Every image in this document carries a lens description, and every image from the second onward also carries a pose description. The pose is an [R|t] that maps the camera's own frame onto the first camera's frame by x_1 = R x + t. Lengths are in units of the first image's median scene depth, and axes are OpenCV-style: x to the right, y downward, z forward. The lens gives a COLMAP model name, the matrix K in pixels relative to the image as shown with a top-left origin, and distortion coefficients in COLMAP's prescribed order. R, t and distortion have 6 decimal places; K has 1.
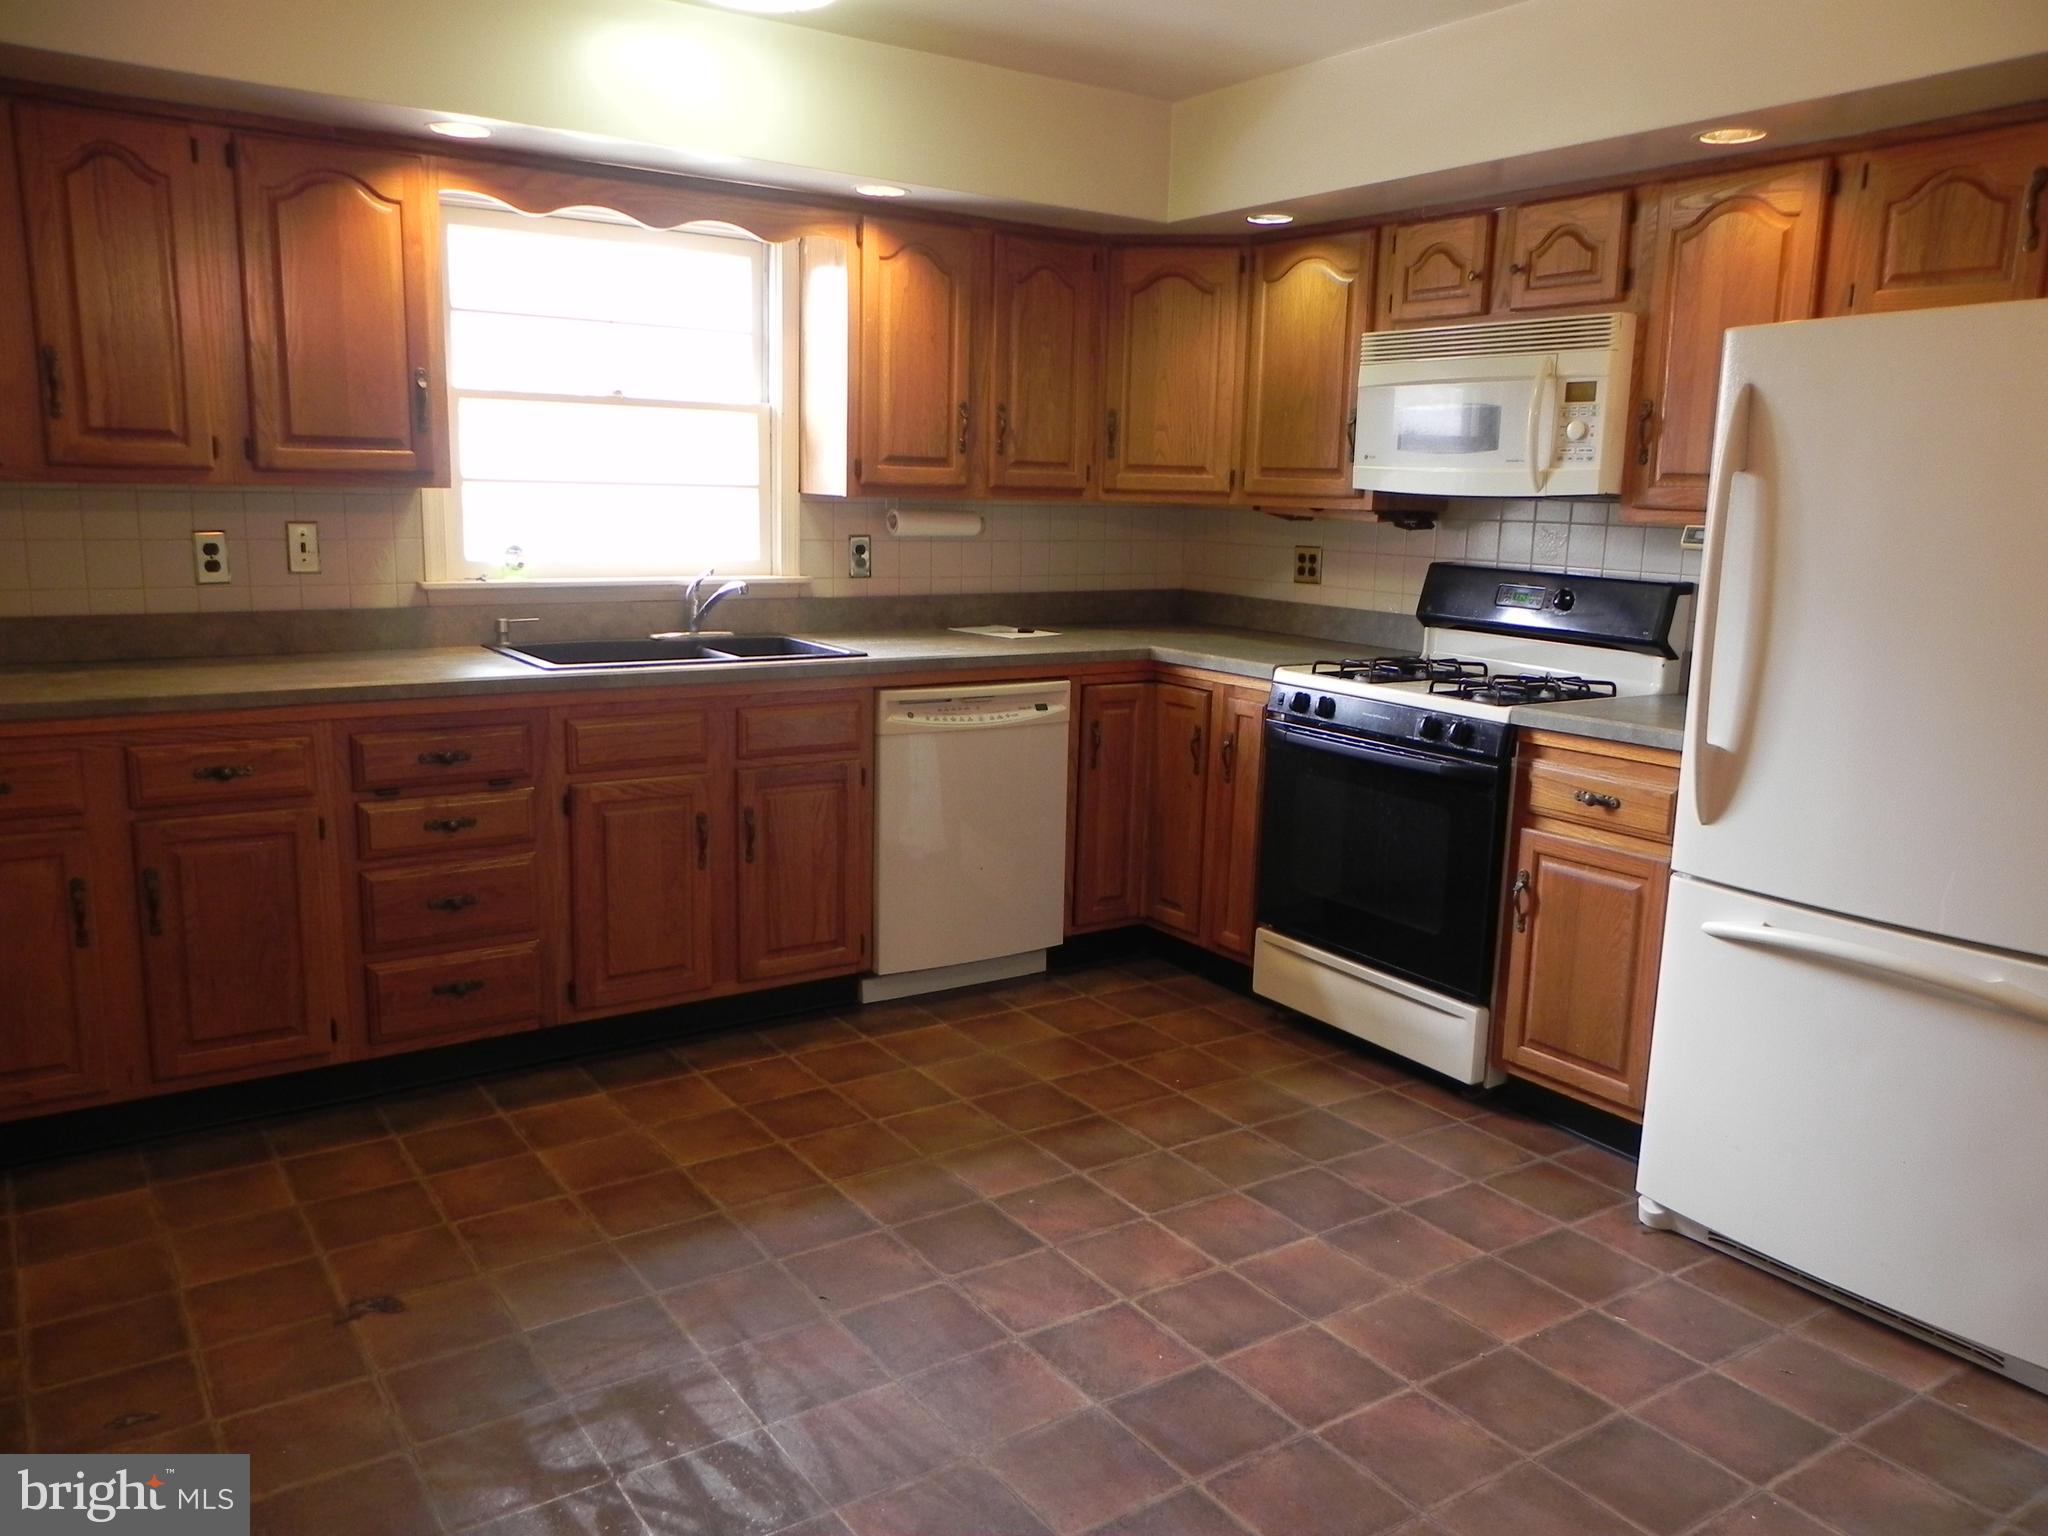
lens RADIAL K [[1545.9, 0, 1029.8], [0, 1545.9, 775.4], [0, 0, 1]] dist [-0.007917, 0.000663]
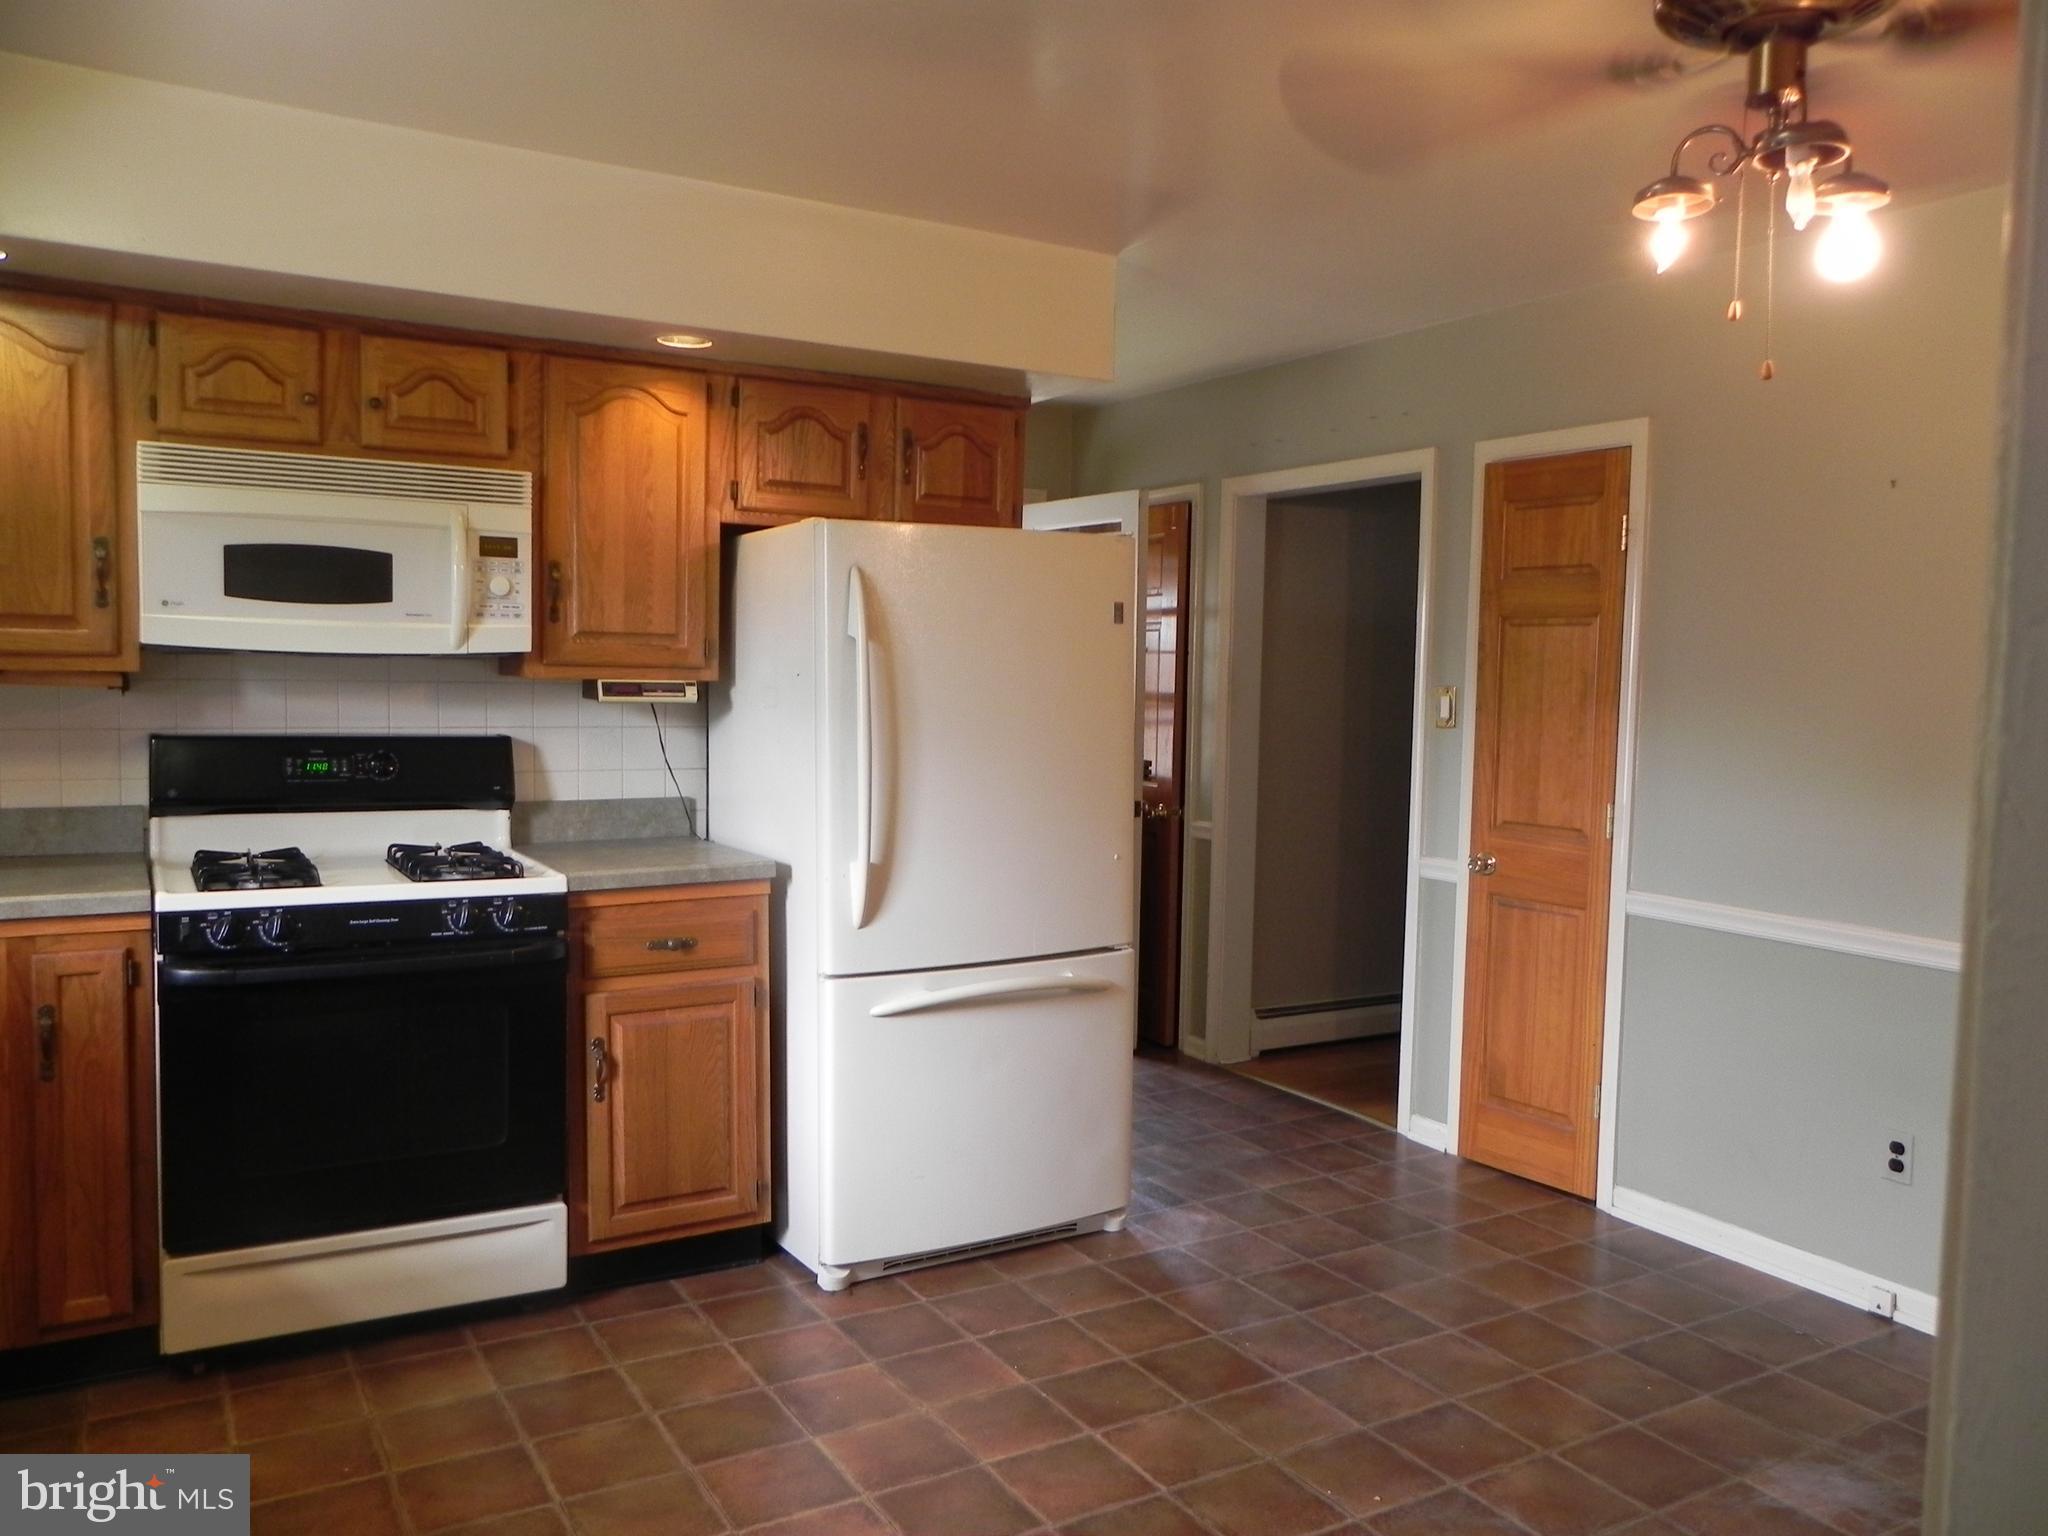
lens RADIAL K [[1545.9, 0, 1029.8], [0, 1545.9, 775.4], [0, 0, 1]] dist [-0.007917, 0.000663]
pose [[0.062598, -0.089989, 0.993974, -0.606009], [0.169281, 0.982454, 0.078285, -0.128780], [-0.983578, 0.163361, 0.076733, 0.628497]]
